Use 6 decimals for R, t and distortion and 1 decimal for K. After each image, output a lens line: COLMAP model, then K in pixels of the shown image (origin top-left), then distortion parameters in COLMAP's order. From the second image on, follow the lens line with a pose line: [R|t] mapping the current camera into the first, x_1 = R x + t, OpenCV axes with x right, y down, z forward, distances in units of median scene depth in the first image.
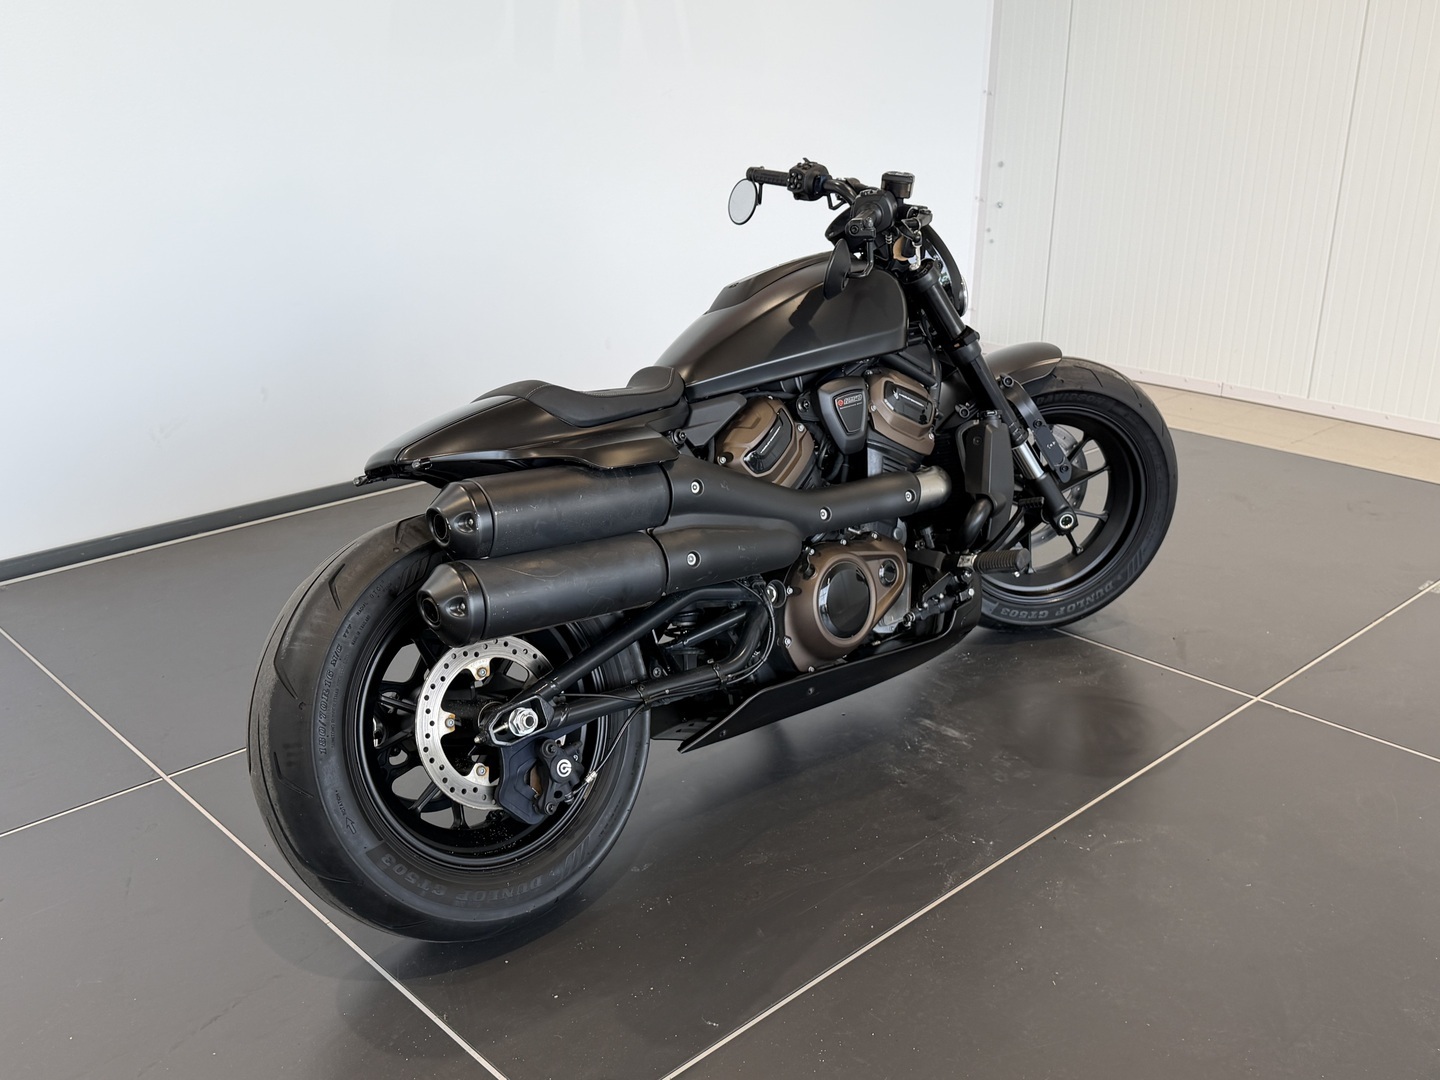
lens RADIAL K [[1352.6, 0, 720.0], [0, 1352.6, 540.0], [0, 0, 1]] dist [0.120950, 0.005427]
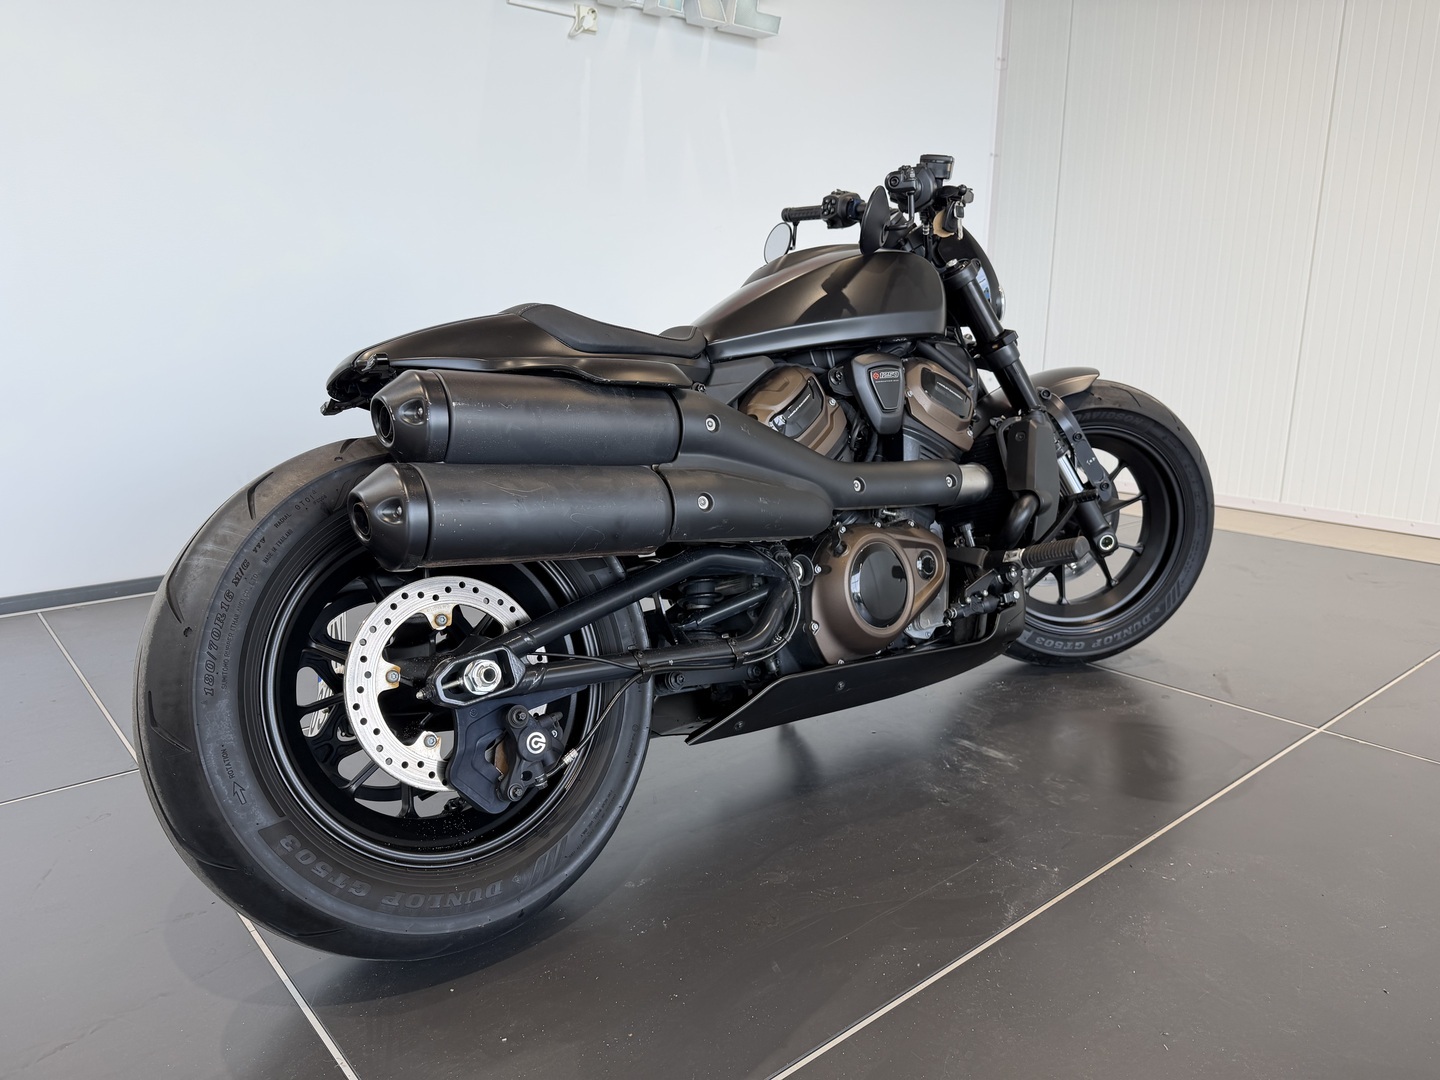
lens RADIAL K [[1003.2, 0, 720.0], [0, 1003.2, 540.0], [0, 0, 1]] dist [0.141057, -0.279299]
pose [[0.998743, 0.020331, -0.045825, 0.016776], [-0.026261, 0.990800, -0.132760, 0.107386], [0.042705, 0.133797, 0.990088, 0.336946]]
